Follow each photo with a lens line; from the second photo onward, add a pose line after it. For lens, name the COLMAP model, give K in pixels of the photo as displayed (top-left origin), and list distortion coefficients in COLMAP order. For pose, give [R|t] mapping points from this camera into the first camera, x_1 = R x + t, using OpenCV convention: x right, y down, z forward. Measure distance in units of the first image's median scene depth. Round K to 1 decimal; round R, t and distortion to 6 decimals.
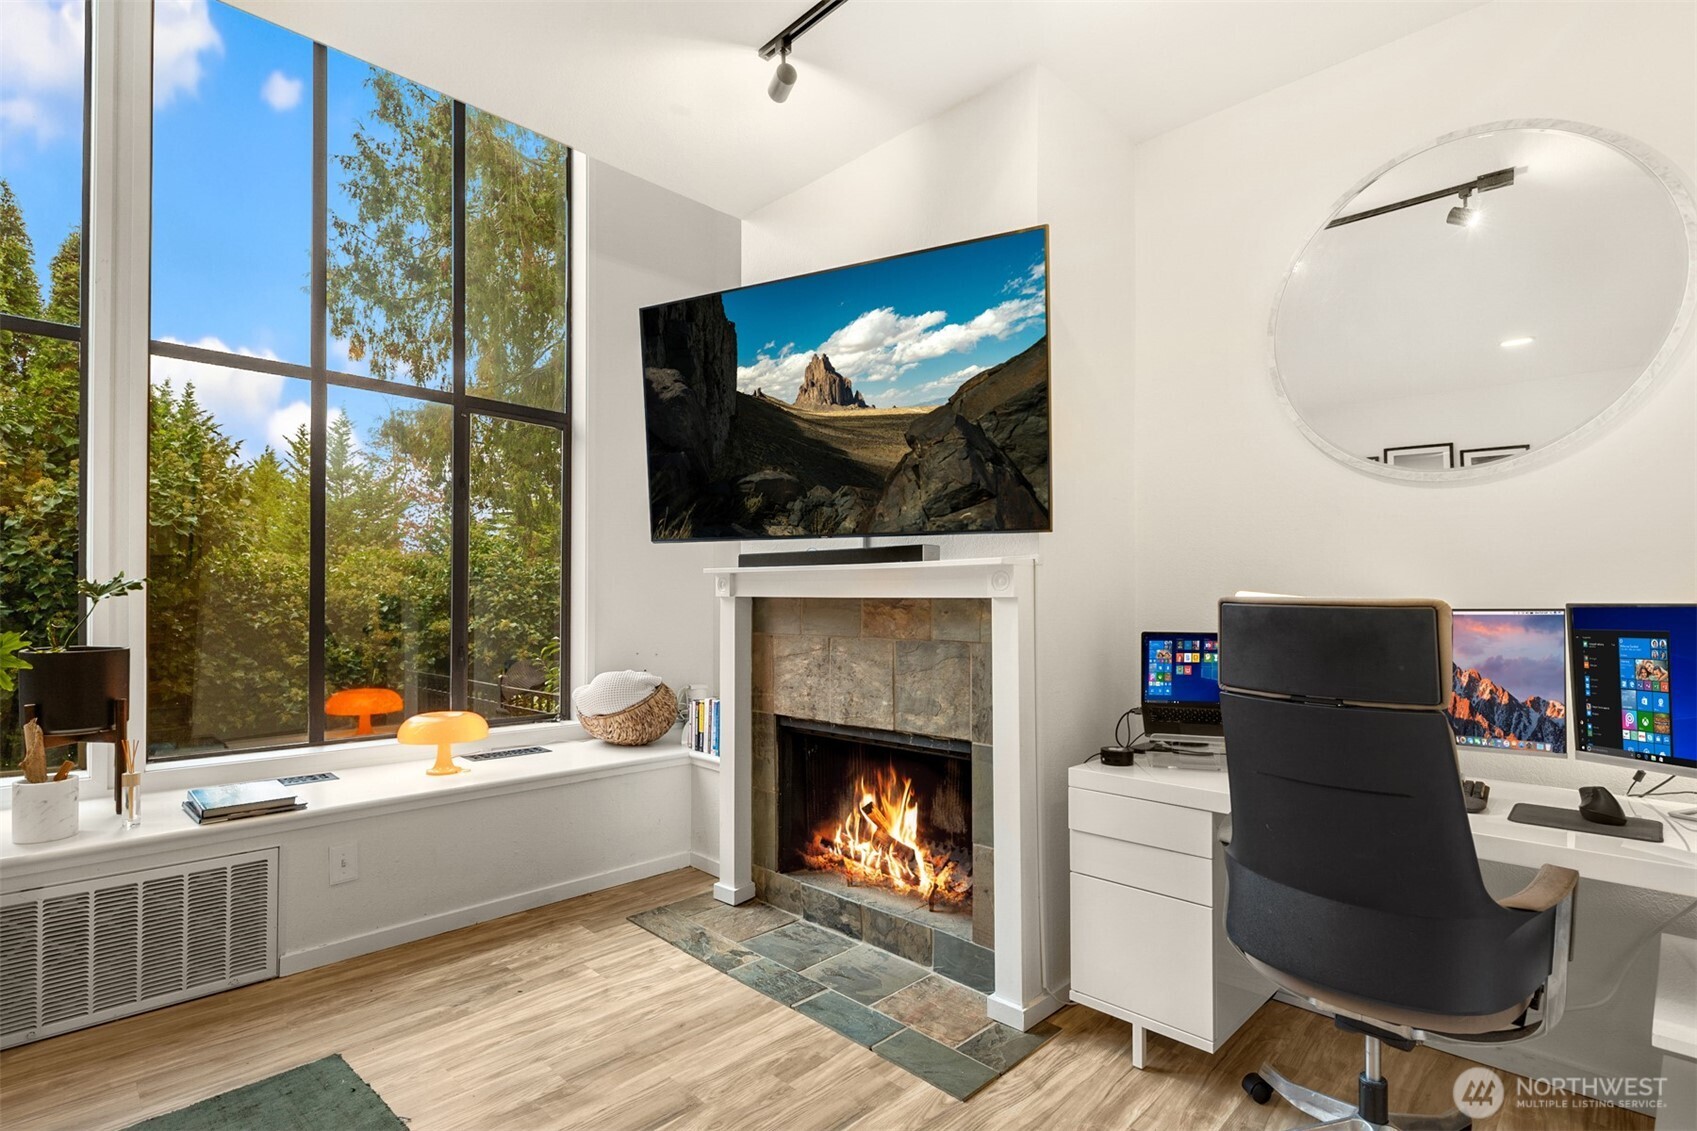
lens RADIAL K [[818.4, 0, 841.9], [0, 818.4, 603.9], [0, 0, 1]] dist [0.006937, -0.004781]
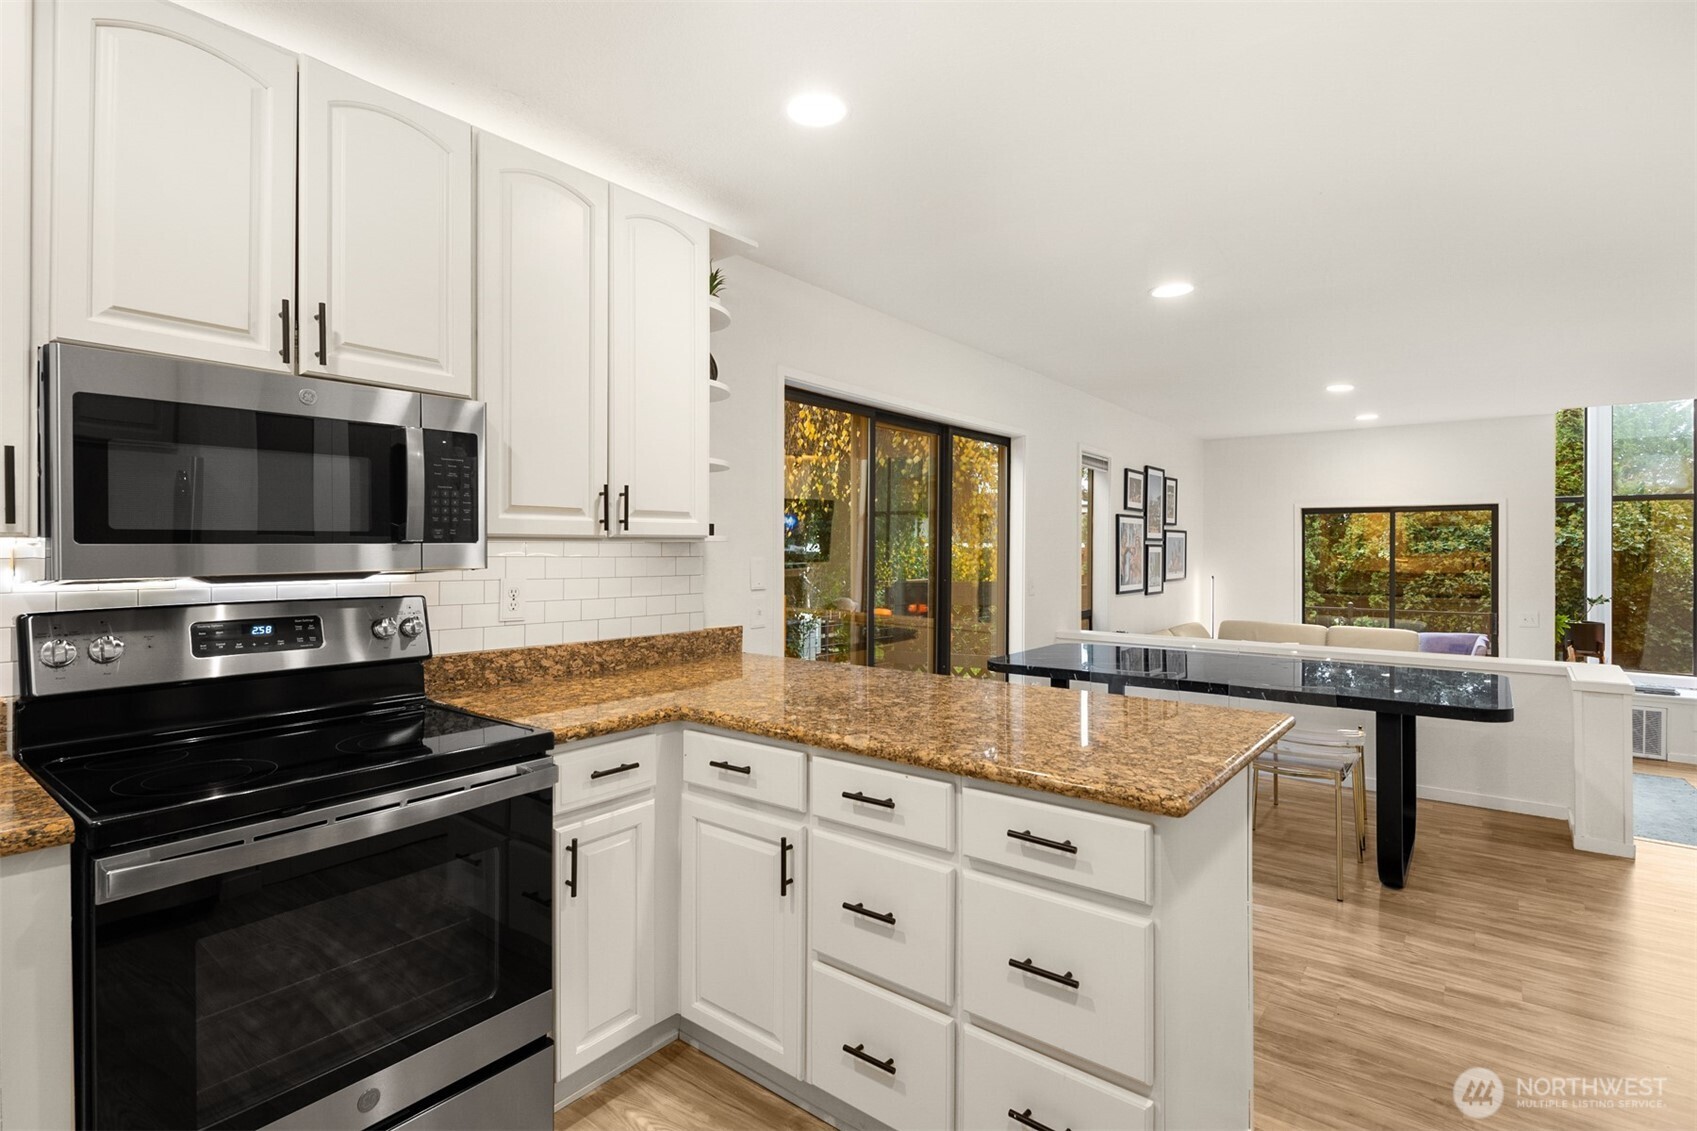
lens RADIAL K [[818.4, 0, 843.2], [0, 818.4, 550.6], [0, 0, 1]] dist [0.006937, -0.004781]
pose [[0.113162, -0.005835, -0.993559, 1.472051], [-0.009490, 0.999931, -0.006953, -0.137605], [0.993531, 0.010216, 0.113099, -1.728412]]
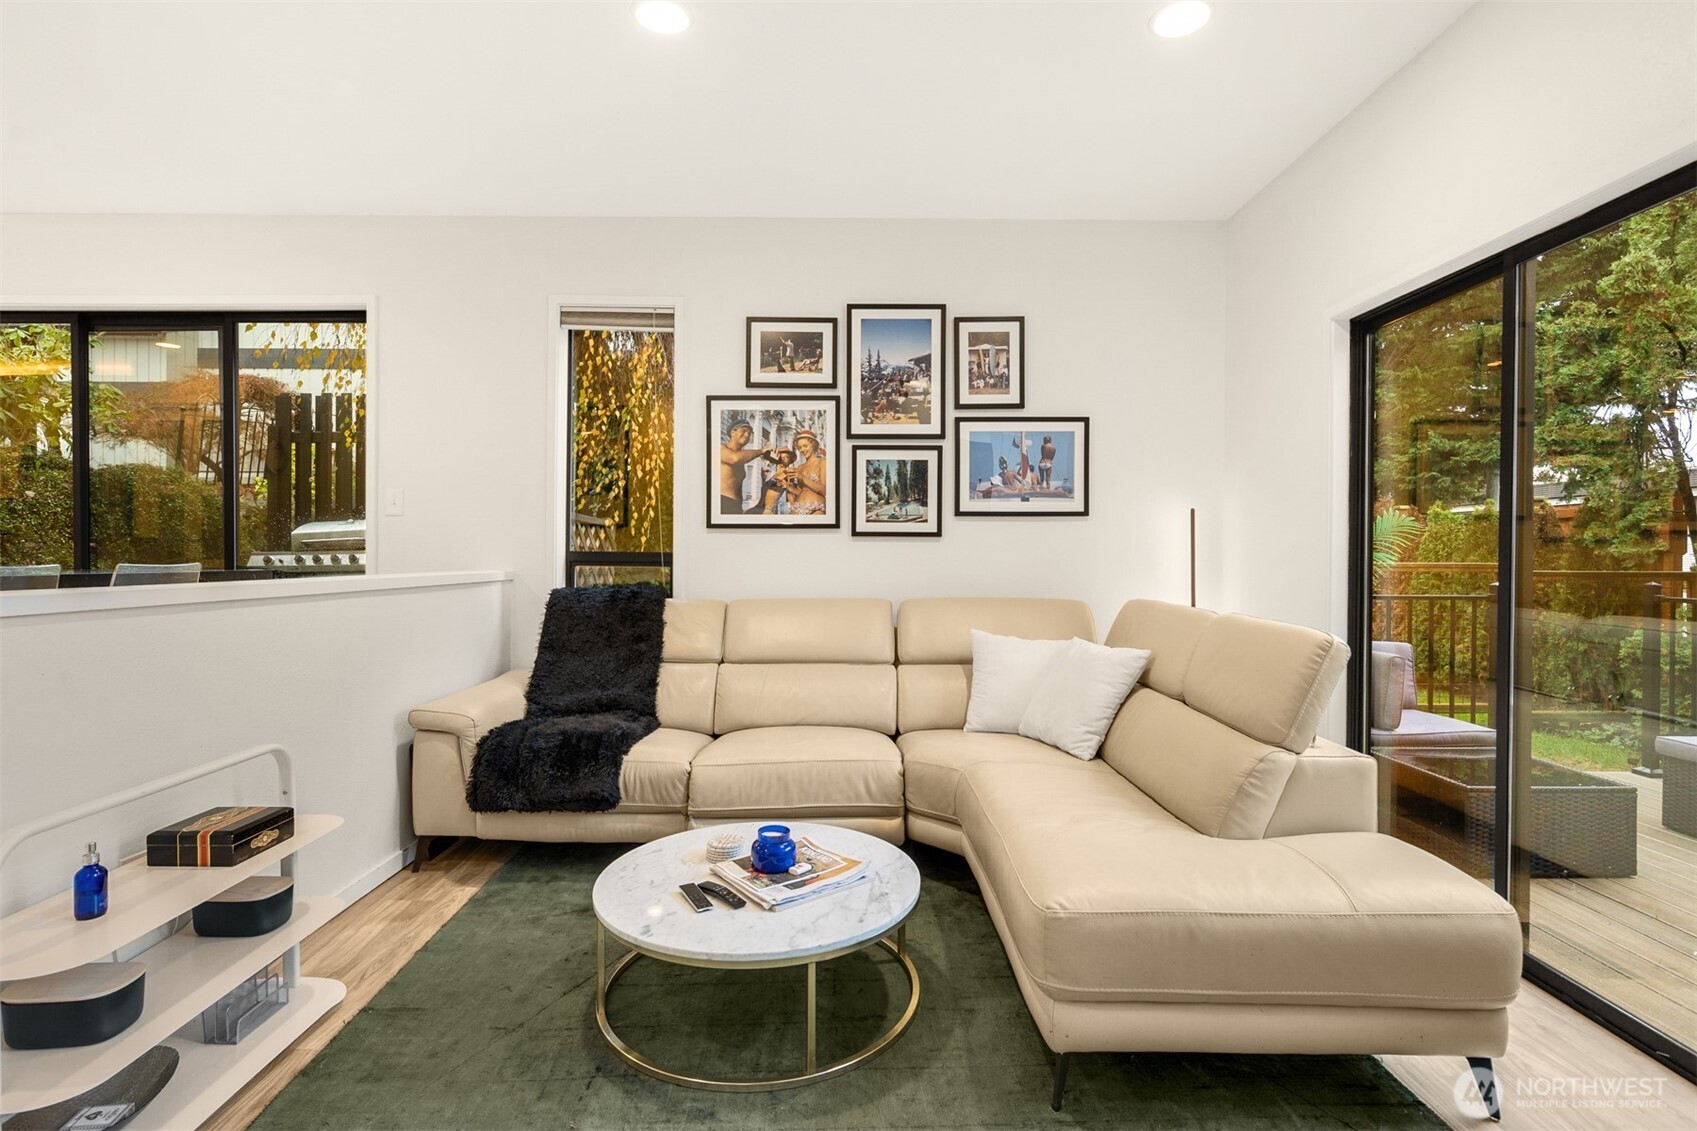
lens RADIAL K [[818.4, 0, 844.8], [0, 818.4, 557.7], [0, 0, 1]] dist [0.006937, -0.004781]
pose [[-0.710816, -0.004994, -0.703361, -0.008031], [-0.013457, 0.999888, 0.006500, 0.010086], [0.703250, 0.014085, -0.710804, 0.617304]]
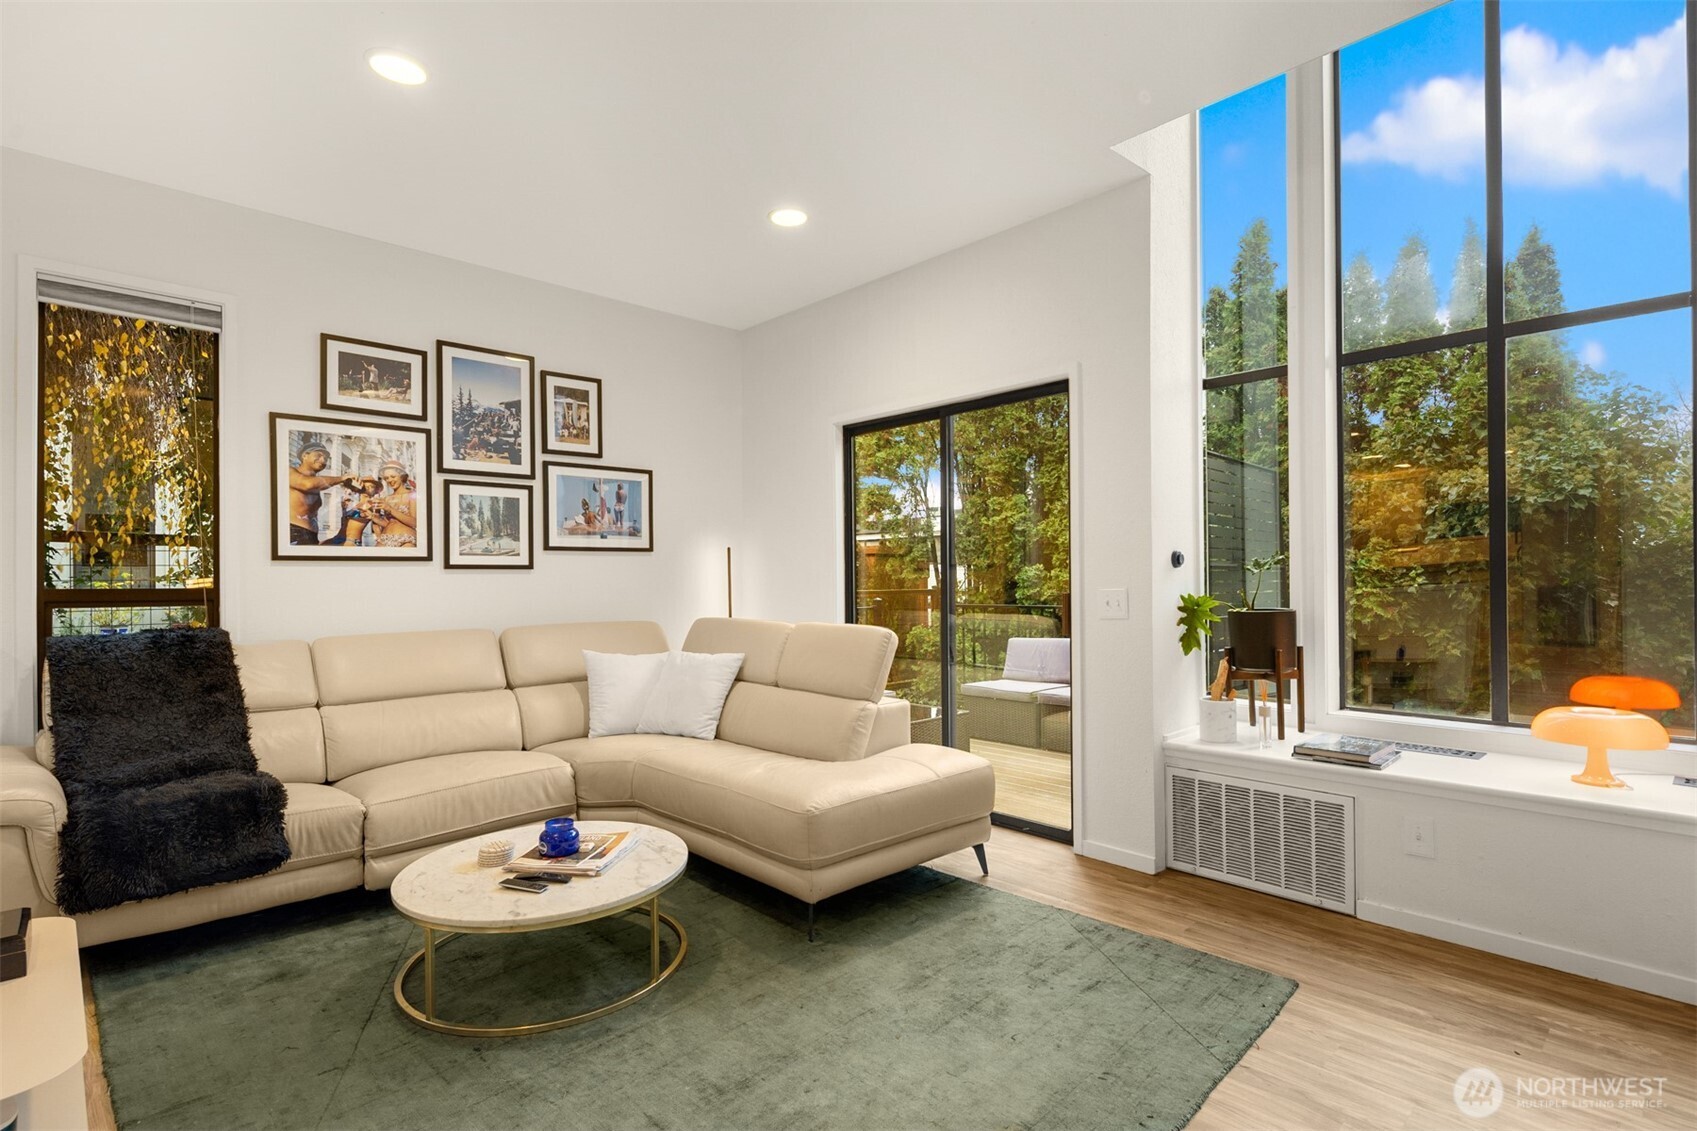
lens RADIAL K [[818.4, 0, 844.4], [0, 818.4, 576.9], [0, 0, 1]] dist [0.006937, -0.004781]
pose [[-0.036950, -0.009455, -0.999272, 0.422017], [0.002607, 0.999951, -0.009557, 0.011682], [0.999314, -0.002958, -0.036923, 0.357334]]
